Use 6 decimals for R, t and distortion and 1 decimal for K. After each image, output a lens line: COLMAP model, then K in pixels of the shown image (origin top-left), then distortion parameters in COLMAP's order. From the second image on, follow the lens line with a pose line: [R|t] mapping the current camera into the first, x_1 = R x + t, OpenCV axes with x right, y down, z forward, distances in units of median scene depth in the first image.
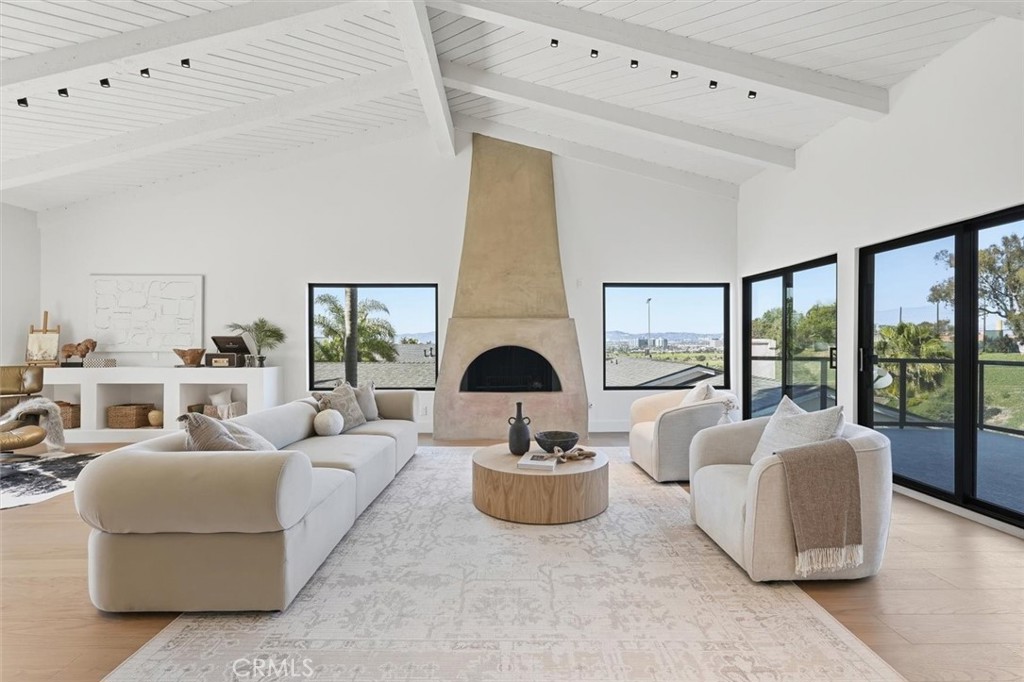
lens RADIAL K [[460.5, 0, 513.5], [0, 460.5, 342.4], [0, 0, 1]] dist [0.010249, 0.001257]
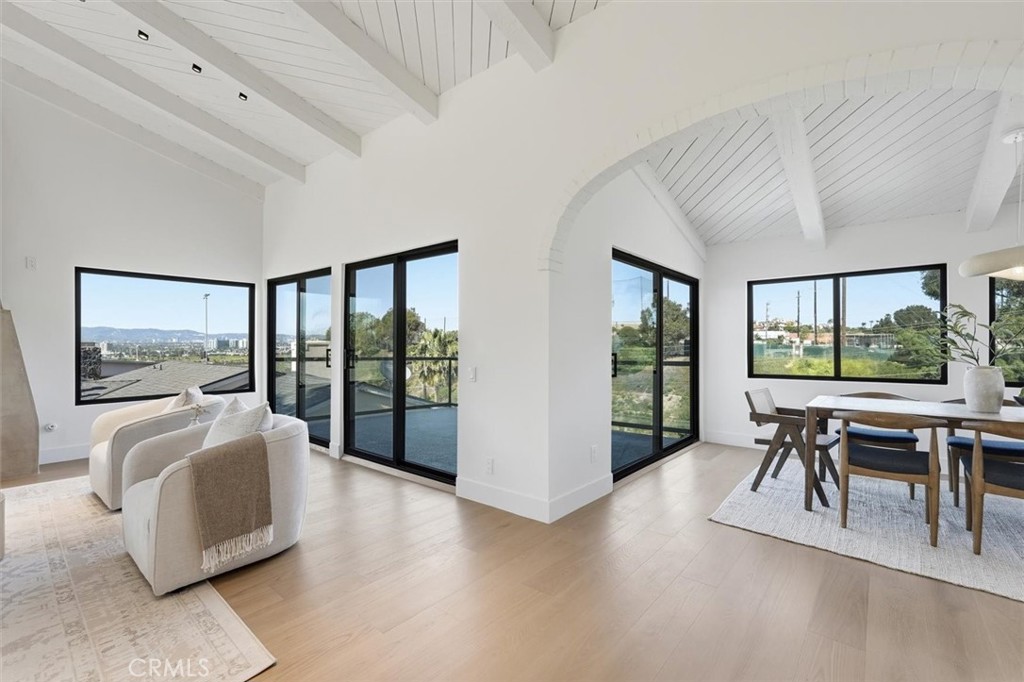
lens RADIAL K [[460.5, 0, 511.5], [0, 460.5, 341.5], [0, 0, 1]] dist [0.010249, 0.001257]
pose [[0.674831, 0.006559, 0.737943, 0.119875], [-0.002760, 0.999976, -0.006364, -0.000683], [-0.737967, 0.002258, 0.674833, -0.070727]]
